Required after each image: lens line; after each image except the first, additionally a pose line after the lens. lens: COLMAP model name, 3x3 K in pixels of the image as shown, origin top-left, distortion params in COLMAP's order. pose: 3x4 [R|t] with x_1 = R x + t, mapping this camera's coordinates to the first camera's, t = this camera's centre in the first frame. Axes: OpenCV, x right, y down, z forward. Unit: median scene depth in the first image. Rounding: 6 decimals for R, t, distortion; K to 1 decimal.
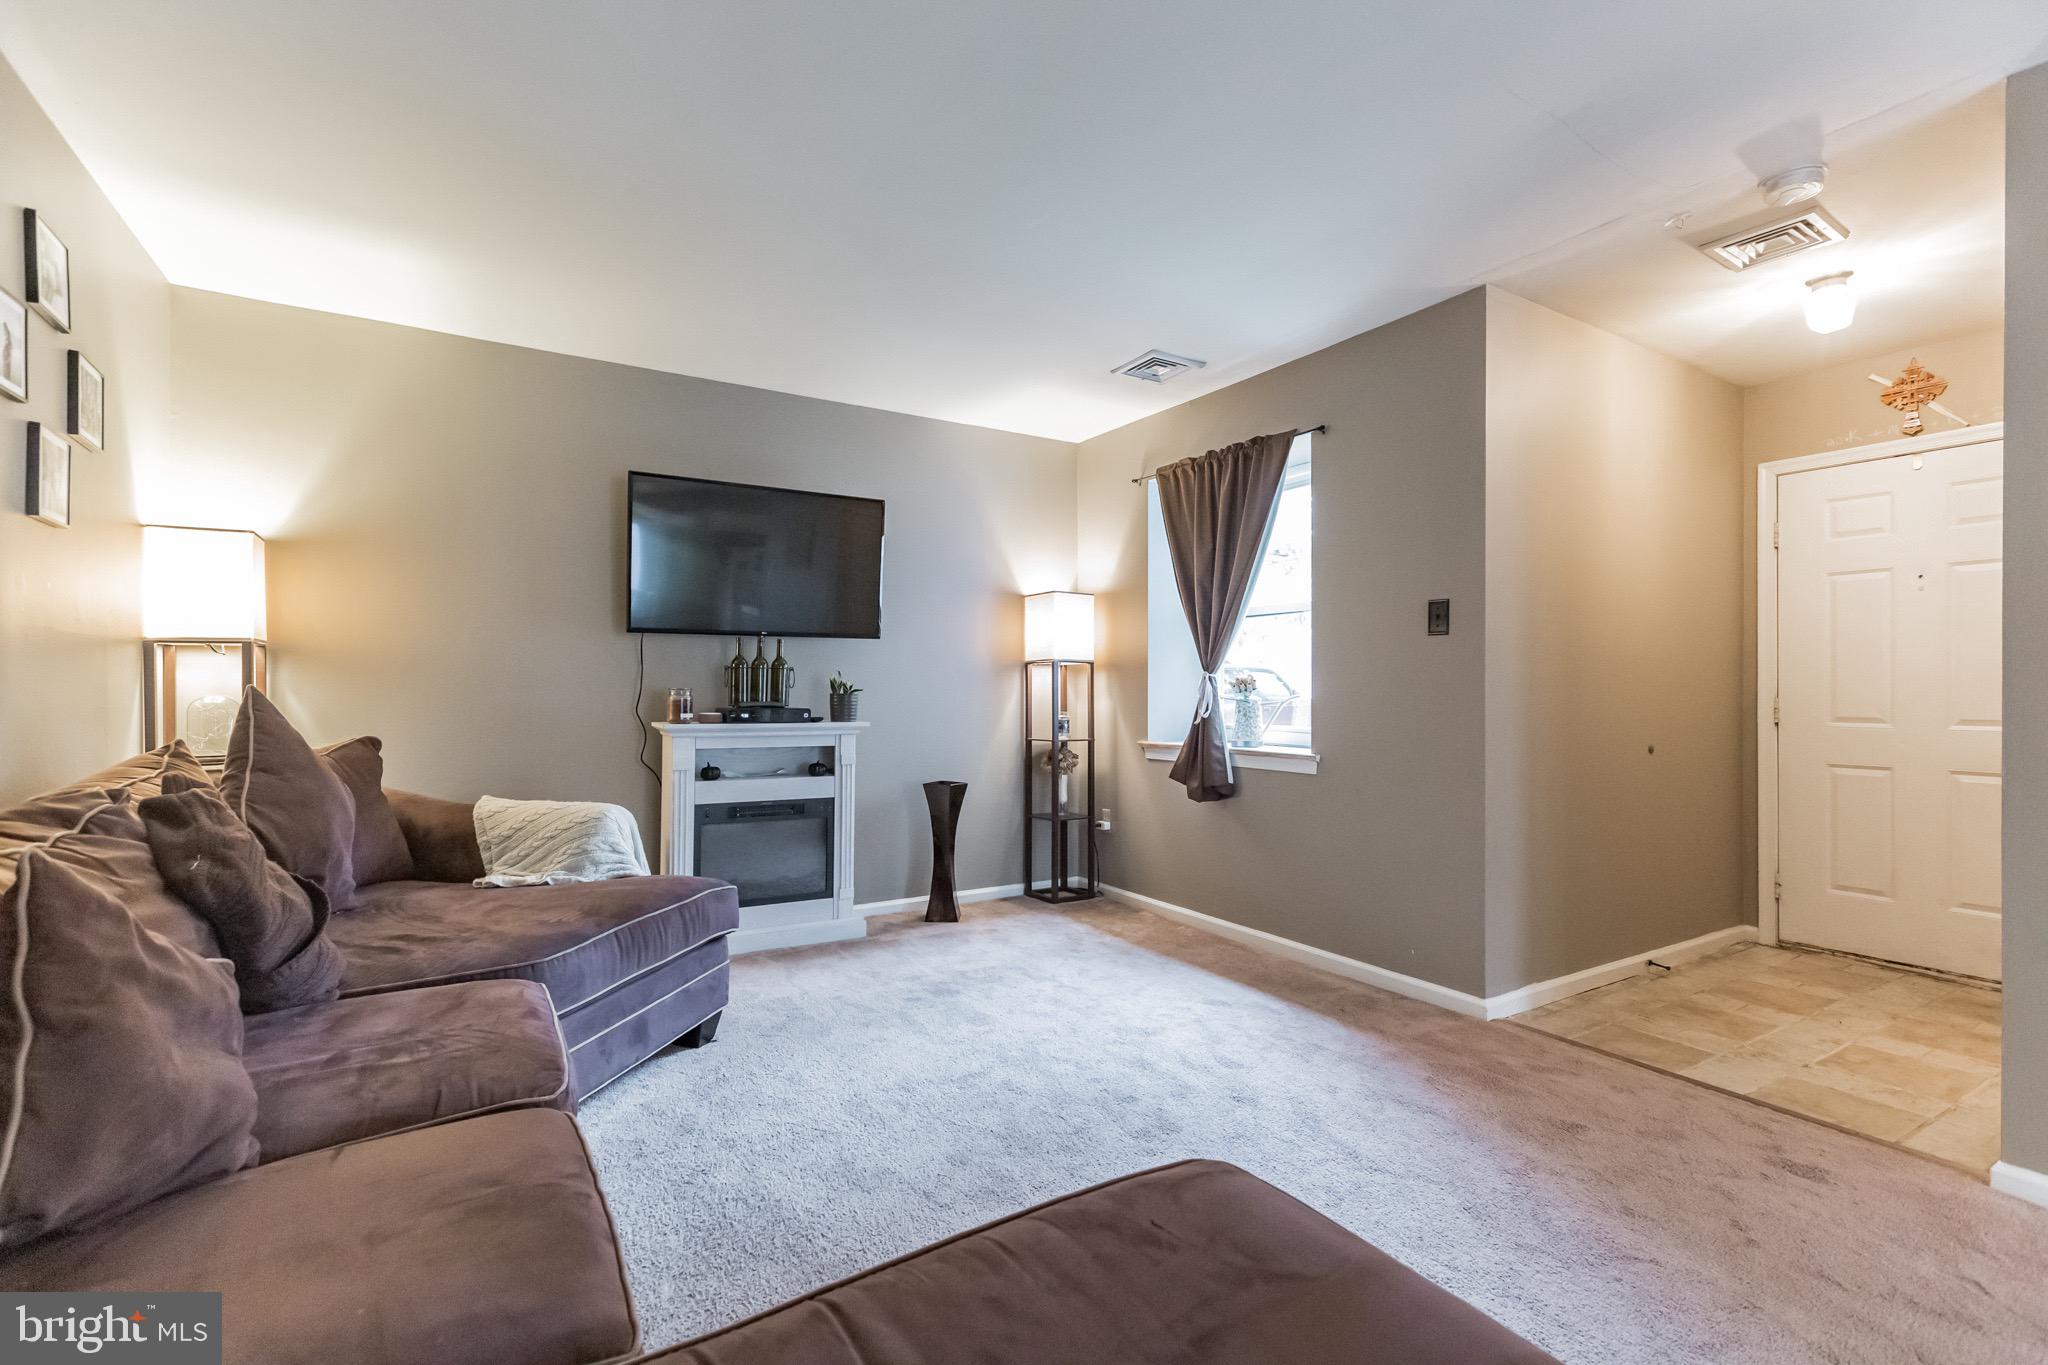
lens RADIAL K [[911.3, 0, 1023.5], [0, 911.3, 689.4], [0, 0, 1]] dist [0.003568, -0.001184]
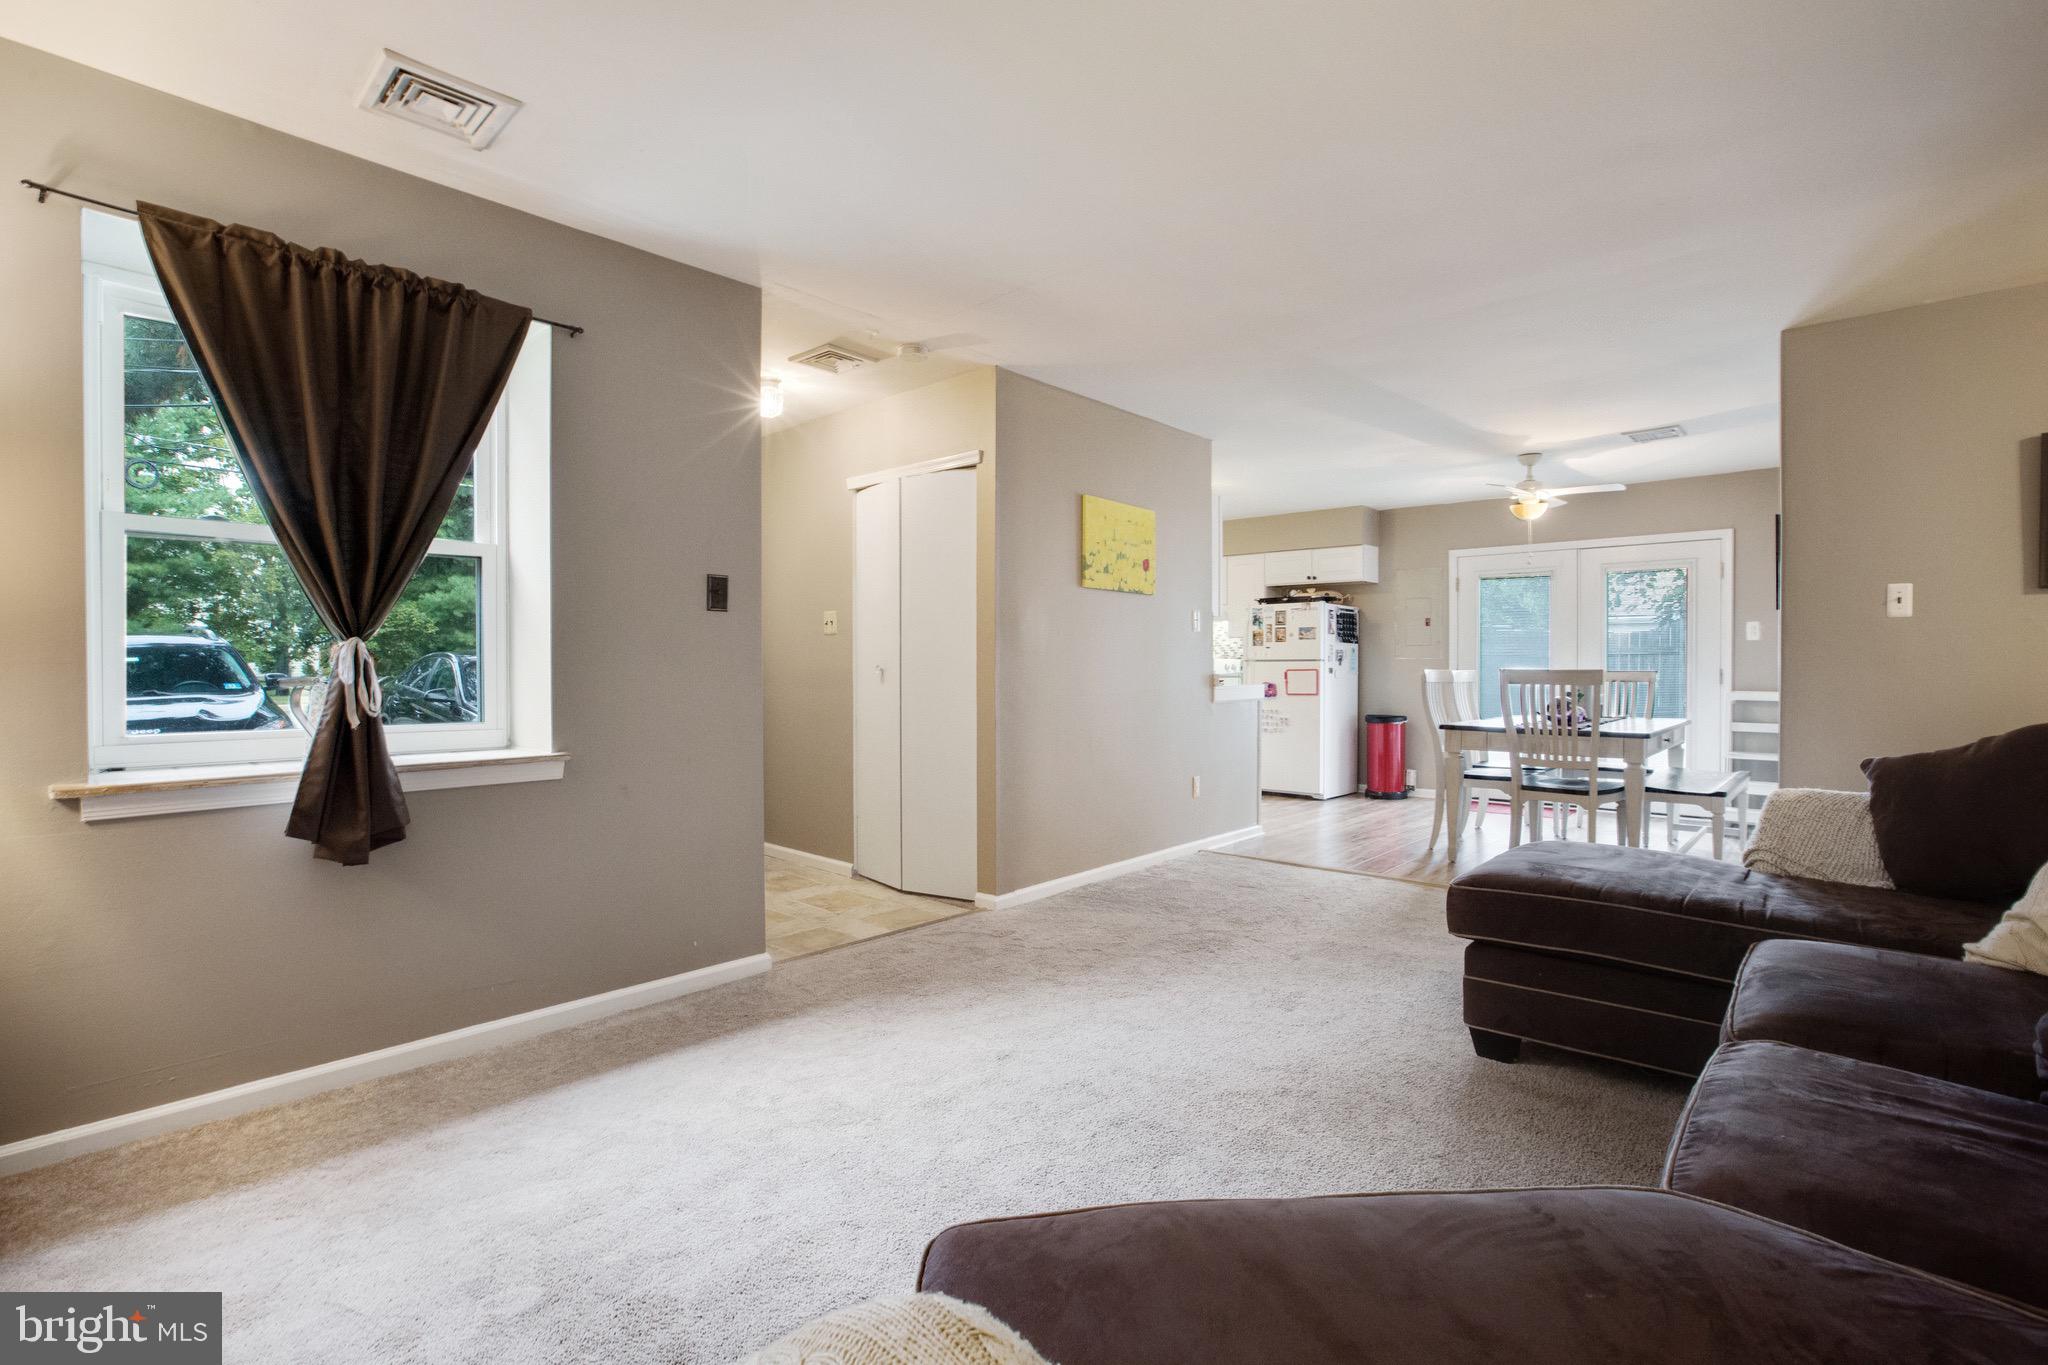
lens RADIAL K [[911.3, 0, 1029.0], [0, 911.3, 670.1], [0, 0, 1]] dist [0.003568, -0.001184]
pose [[-0.251154, -0.008526, 0.967910, -0.616890], [0.000161, 0.999961, 0.008851, -0.004659], [-0.967947, 0.002379, -0.251142, 0.967406]]
